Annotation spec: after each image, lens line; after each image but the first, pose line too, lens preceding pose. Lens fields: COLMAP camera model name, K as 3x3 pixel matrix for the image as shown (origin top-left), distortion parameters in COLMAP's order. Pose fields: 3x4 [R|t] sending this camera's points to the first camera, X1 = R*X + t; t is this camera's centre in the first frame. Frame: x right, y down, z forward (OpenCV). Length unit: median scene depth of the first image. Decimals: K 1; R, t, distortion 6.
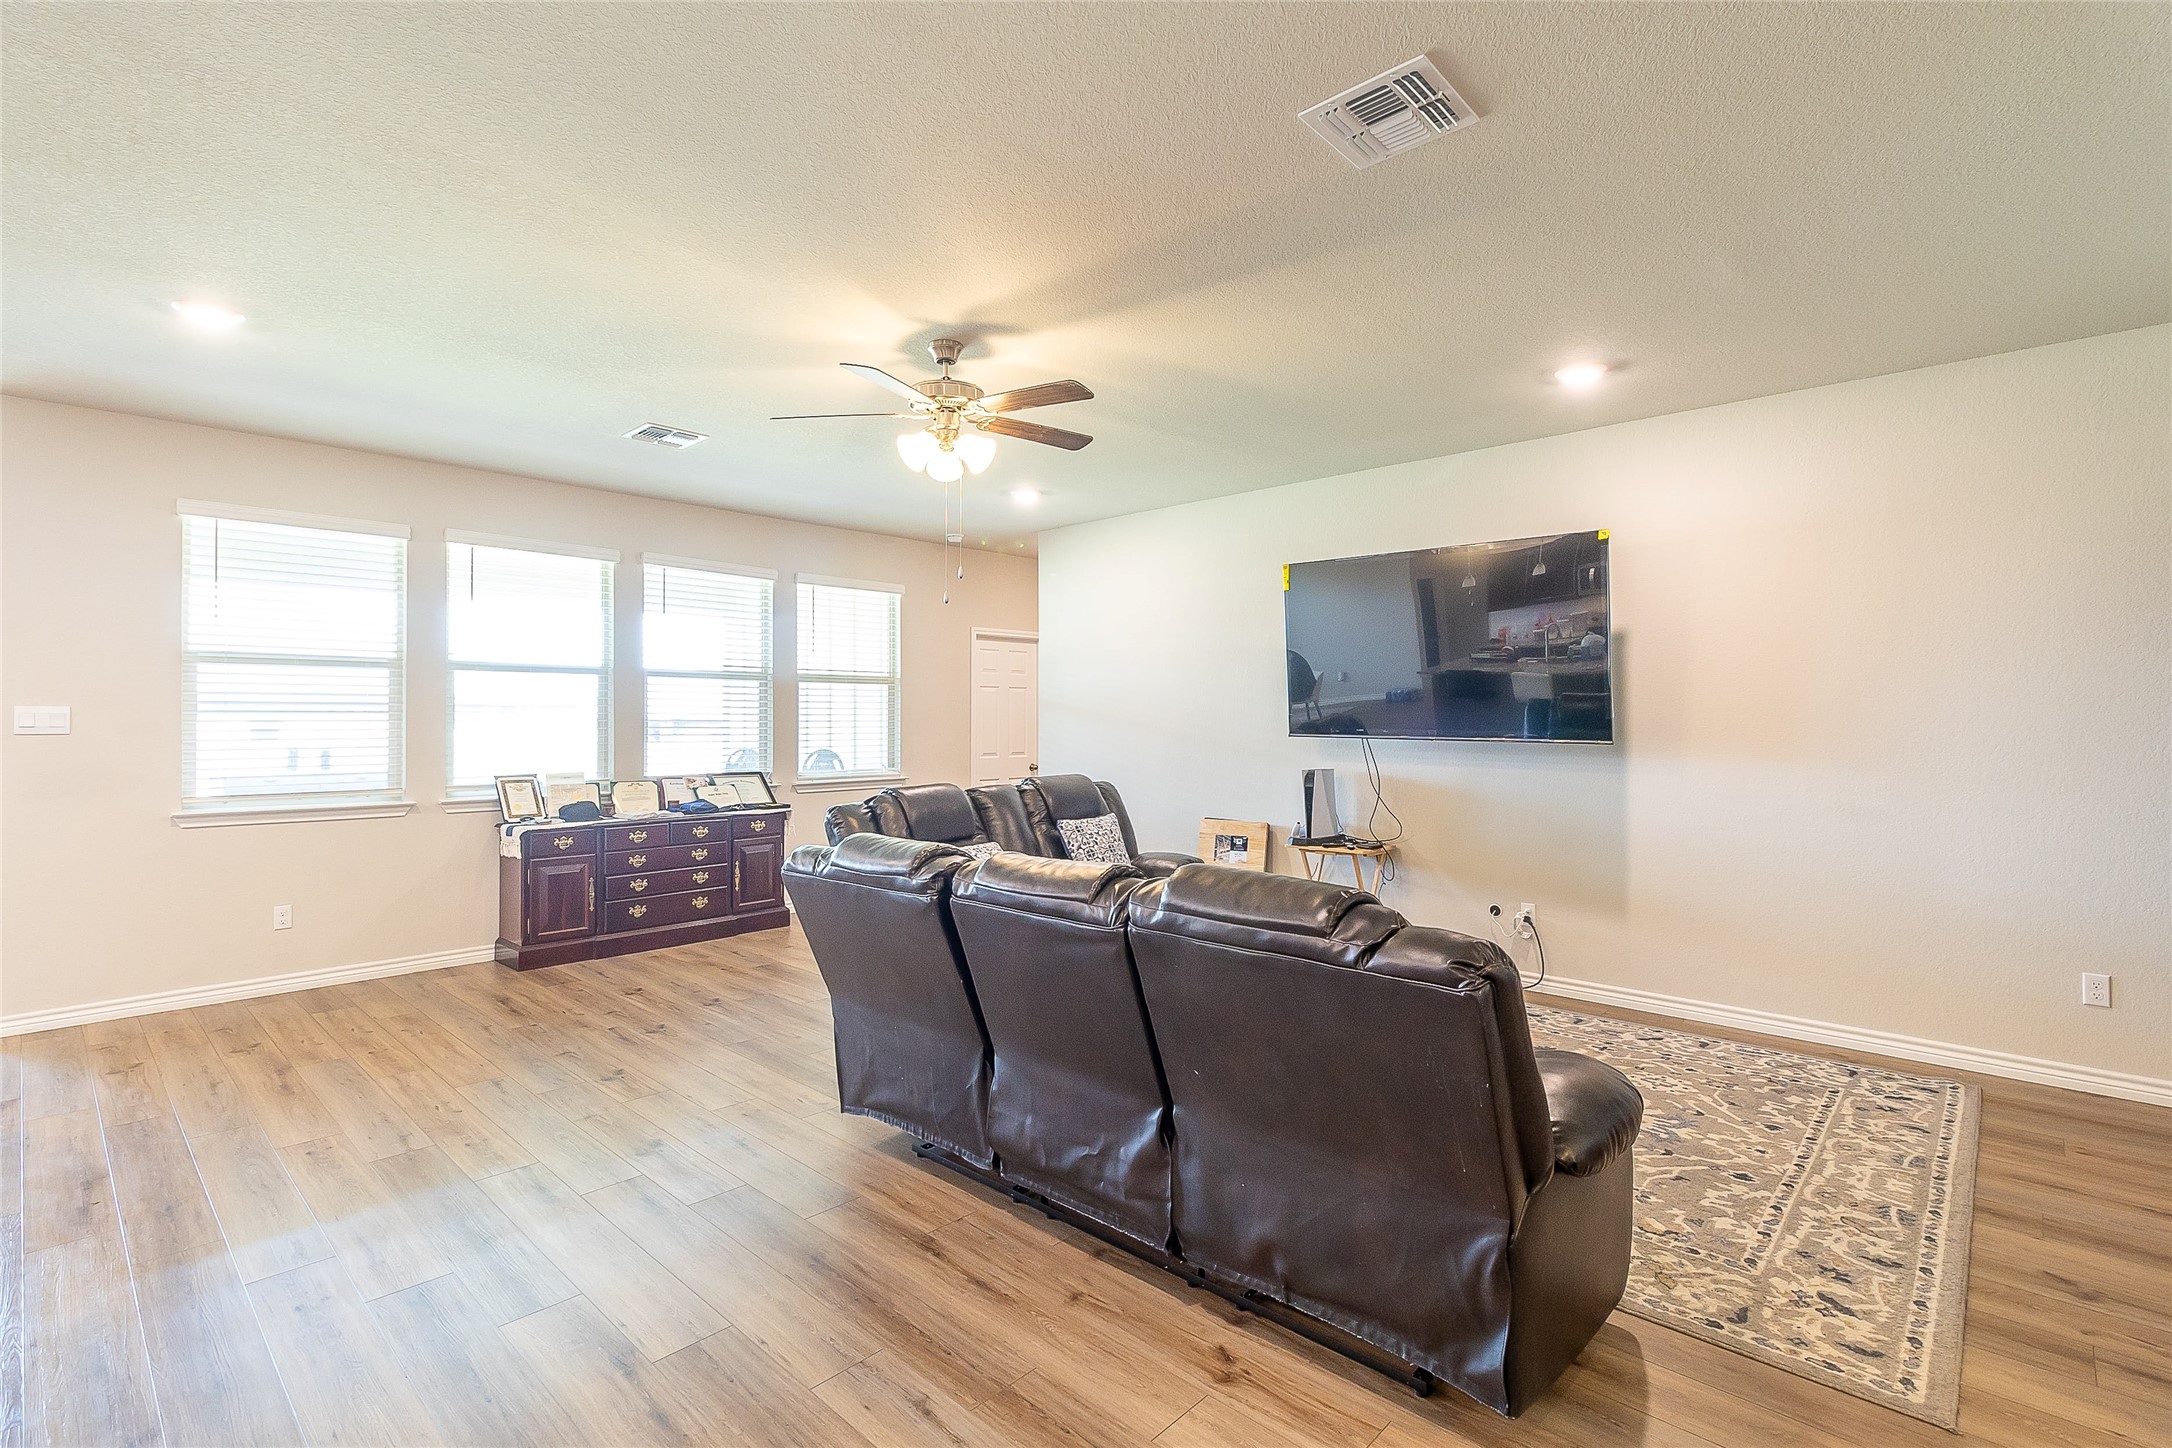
lens RADIAL K [[1001.6, 0, 1090.8], [0, 1001.6, 711.5], [0, 0, 1]] dist [0.002716, -0.000464]
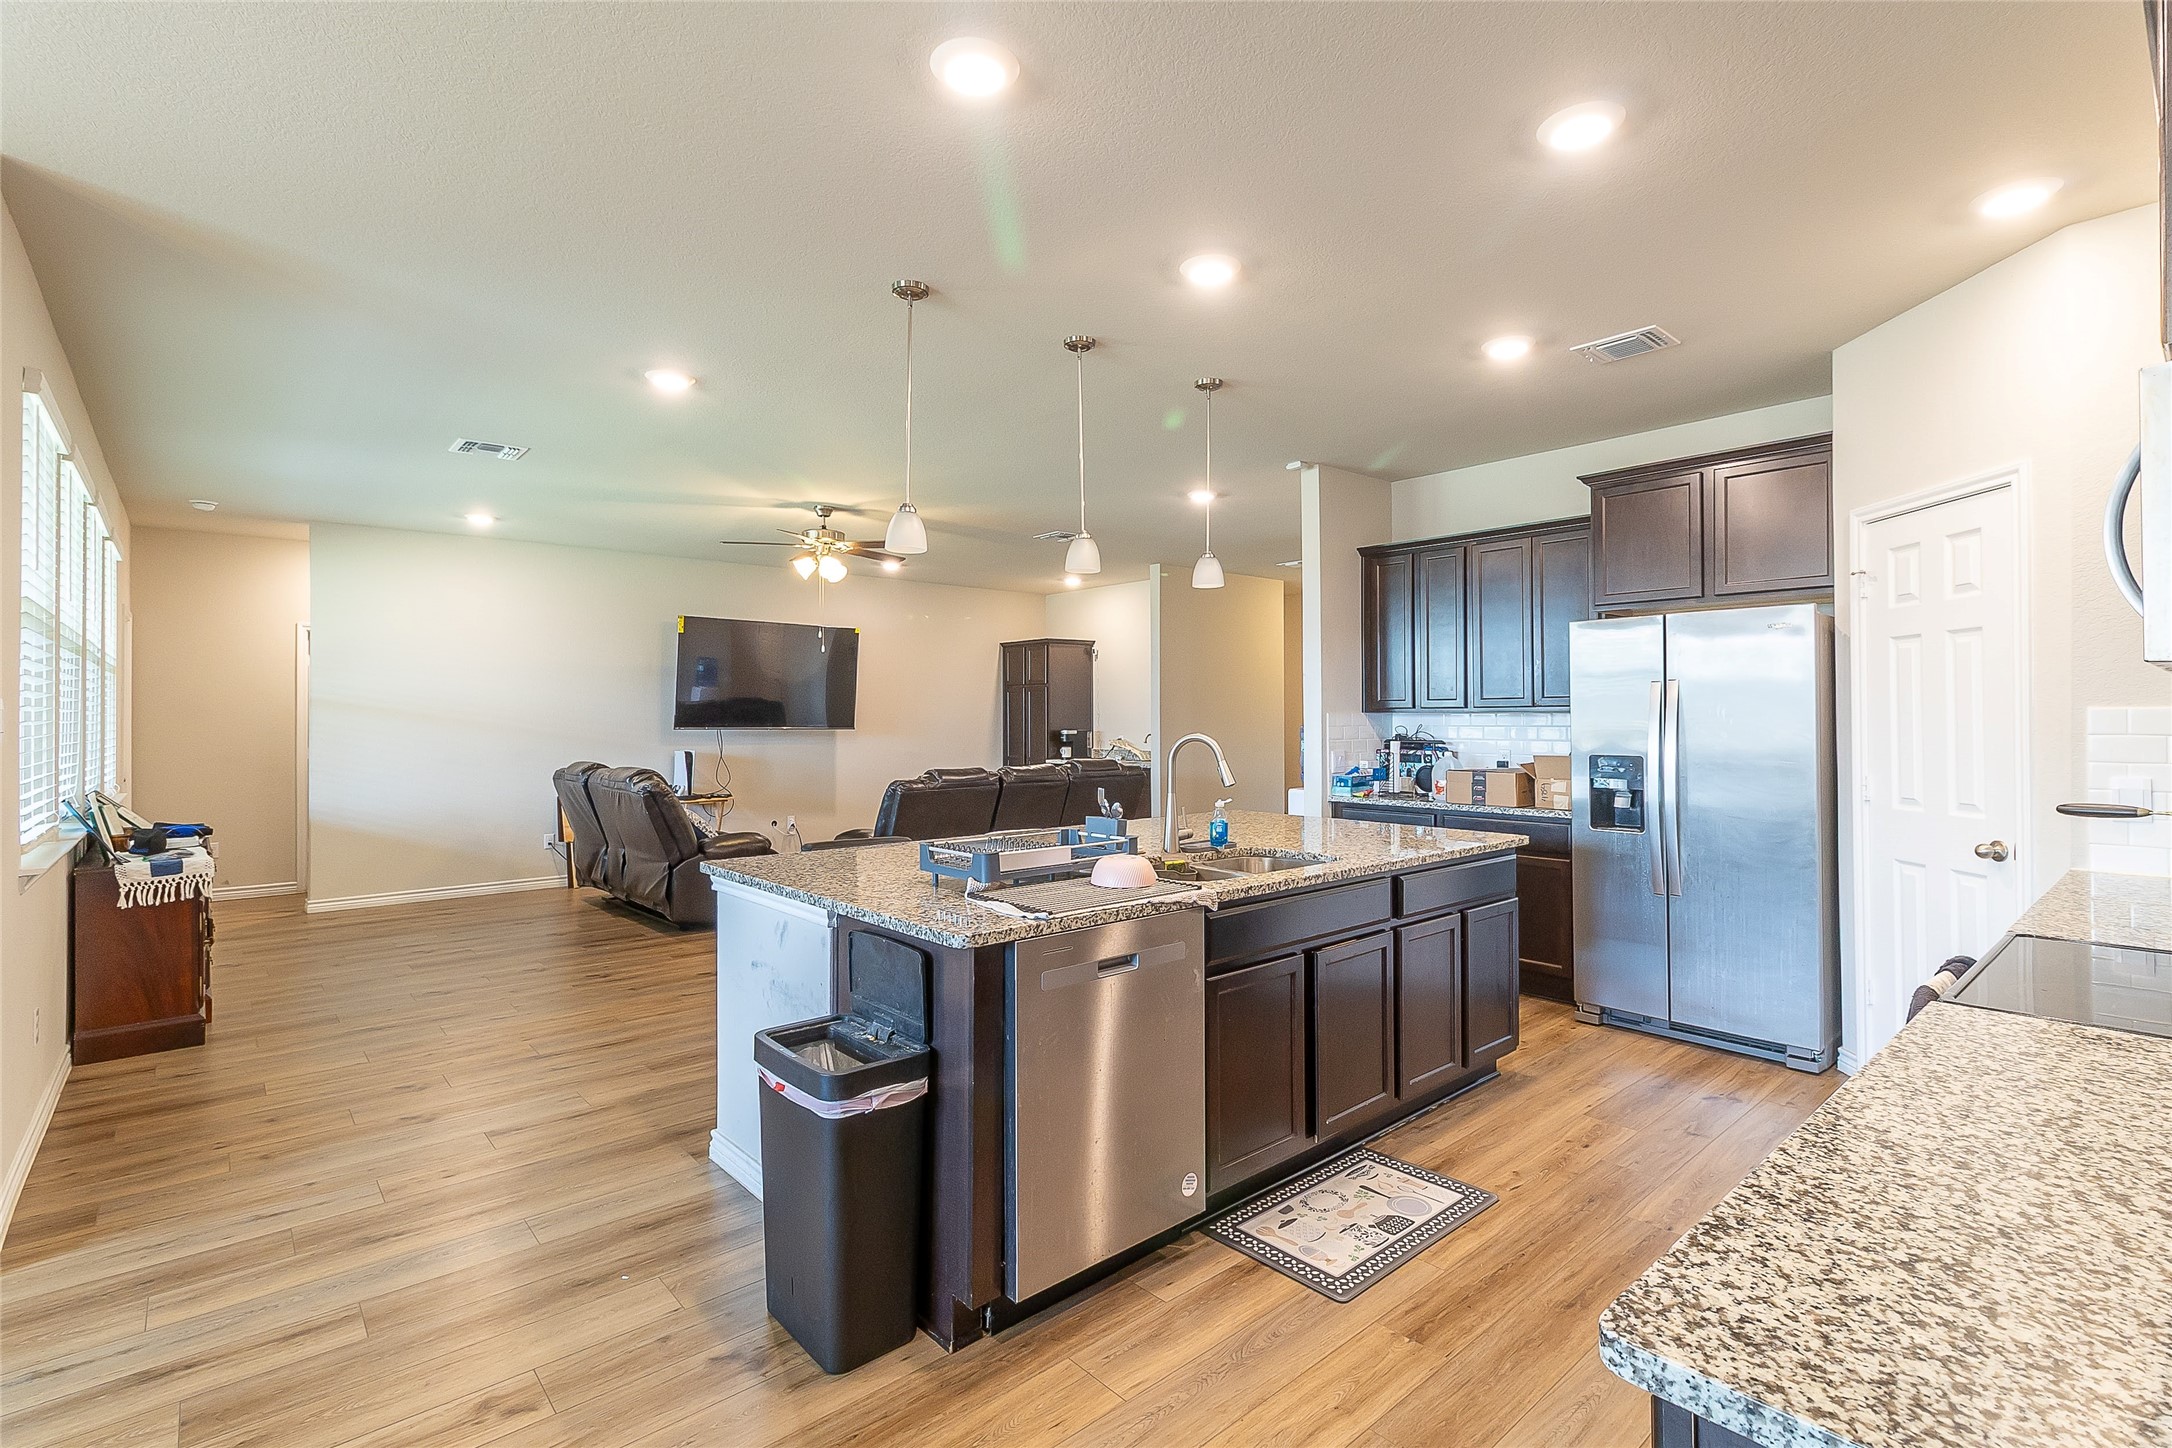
lens RADIAL K [[1004.9, 0, 1097.2], [0, 1004.9, 710.6], [0, 0, 1]] dist [0.002153, 0.000626]
pose [[0.096884, 0.005243, 0.995282, -1.829435], [-0.002453, 0.999984, -0.005030, 0.004086], [-0.995293, -0.001954, 0.096895, 0.331847]]
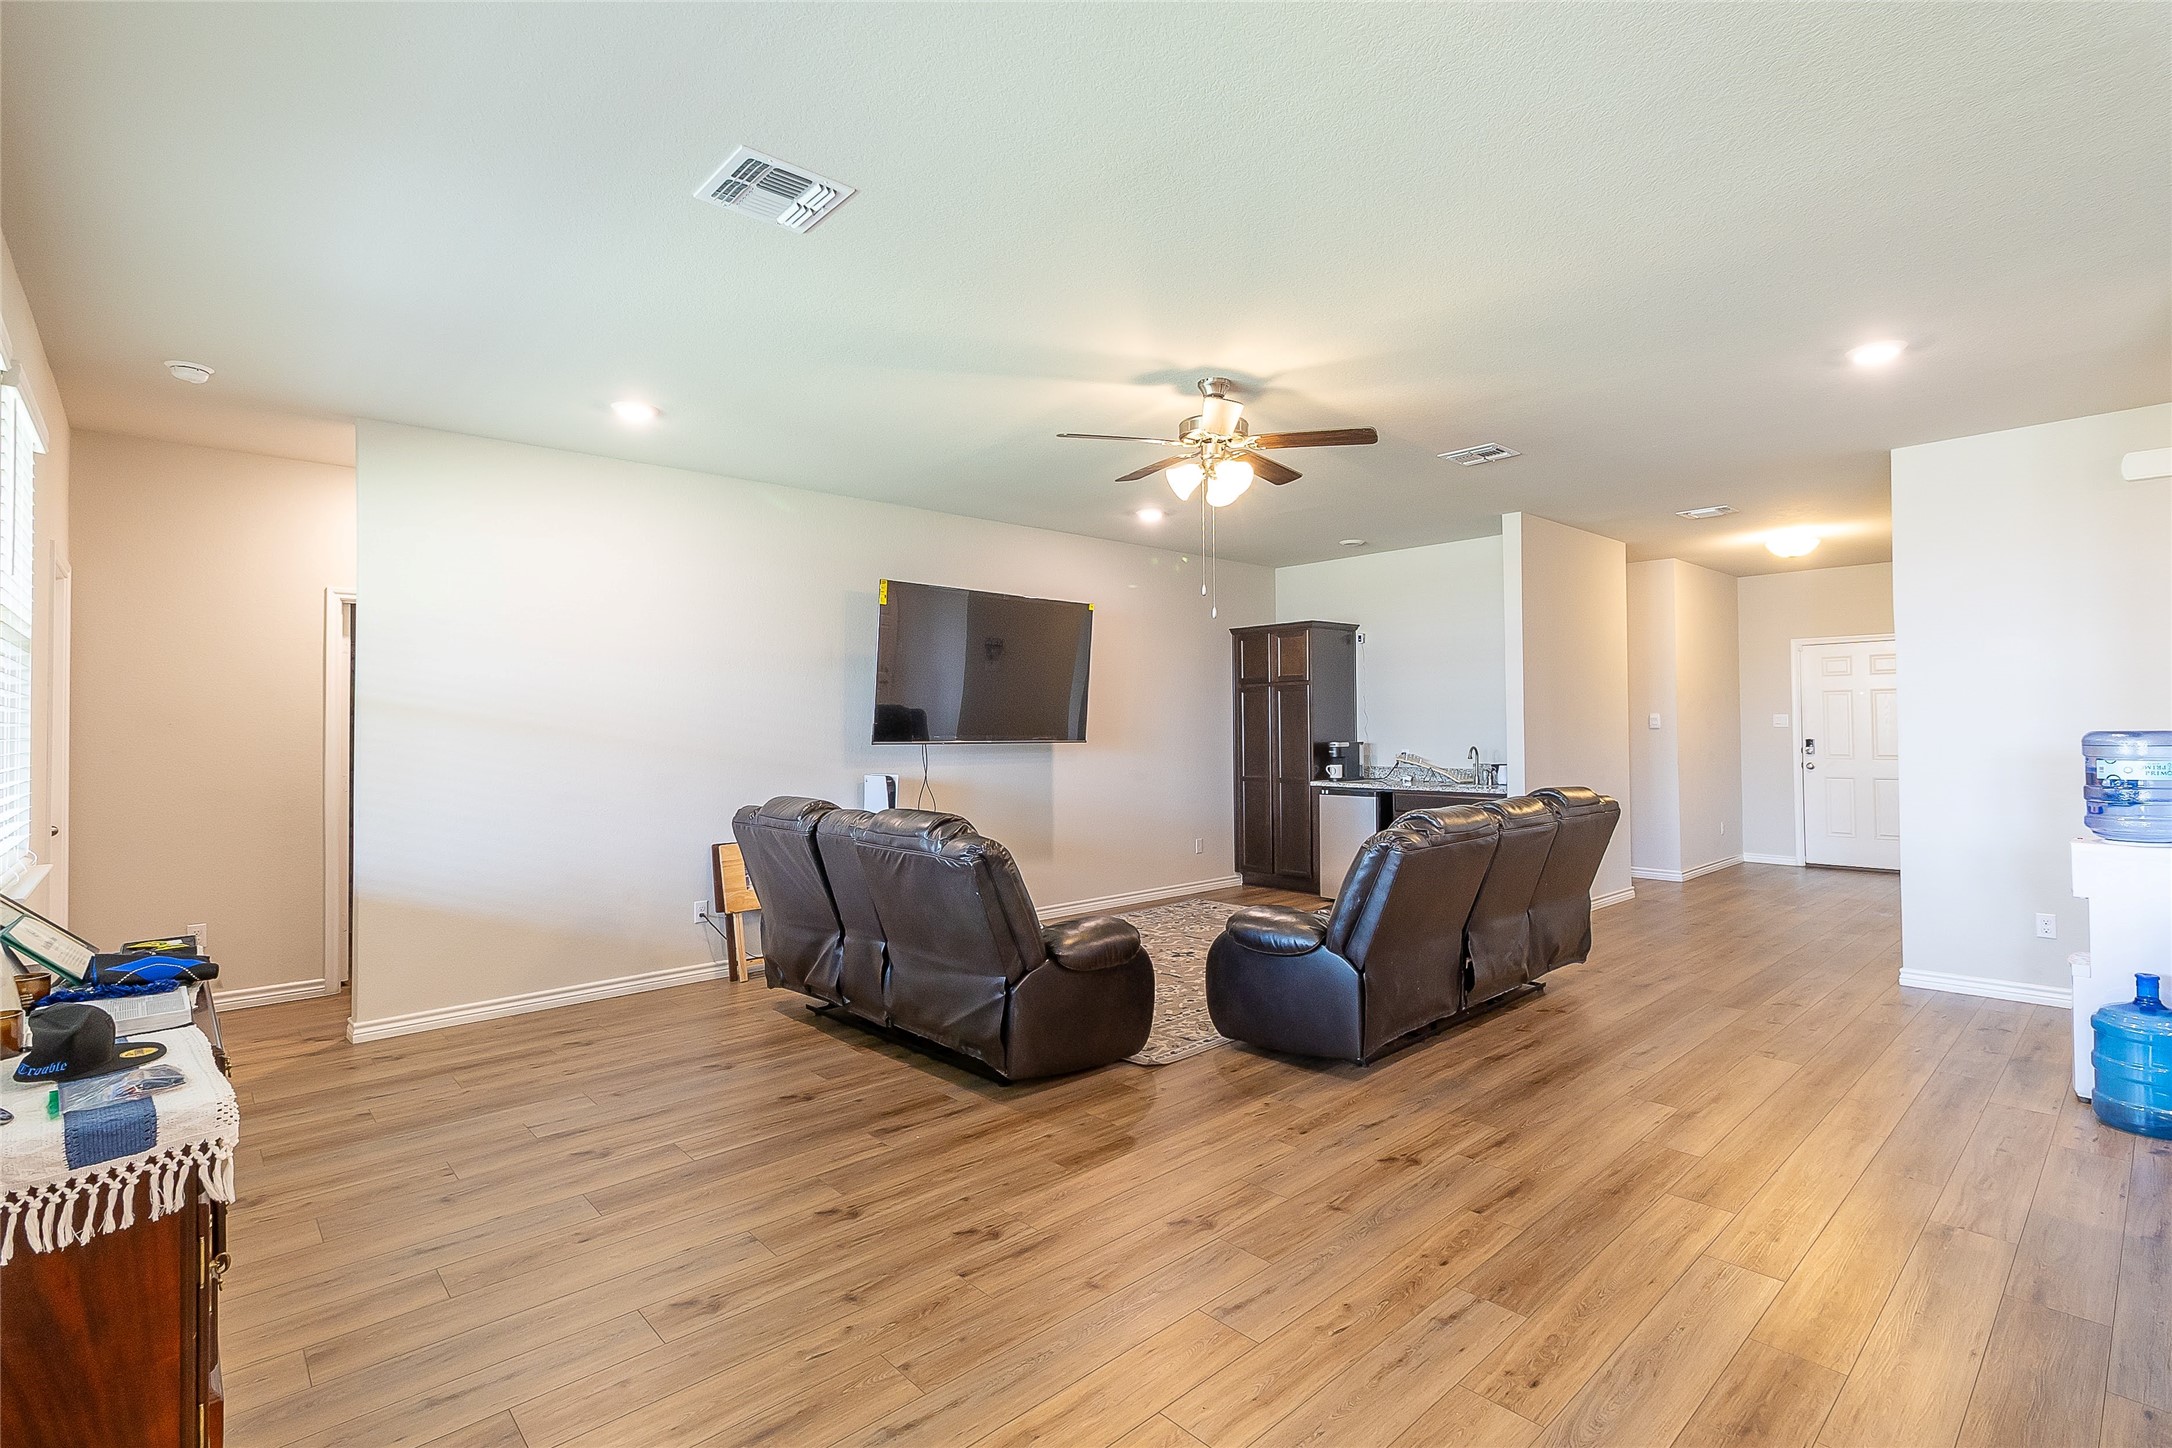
lens RADIAL K [[1001.6, 0, 1090.8], [0, 1001.6, 711.5], [0, 0, 1]] dist [0.002716, -0.000464]
pose [[0.081160, 0.013351, 0.996612, -1.207112], [0.002656, 0.999904, -0.013612, 0.007852], [-0.996698, 0.003752, 0.081117, 1.021196]]
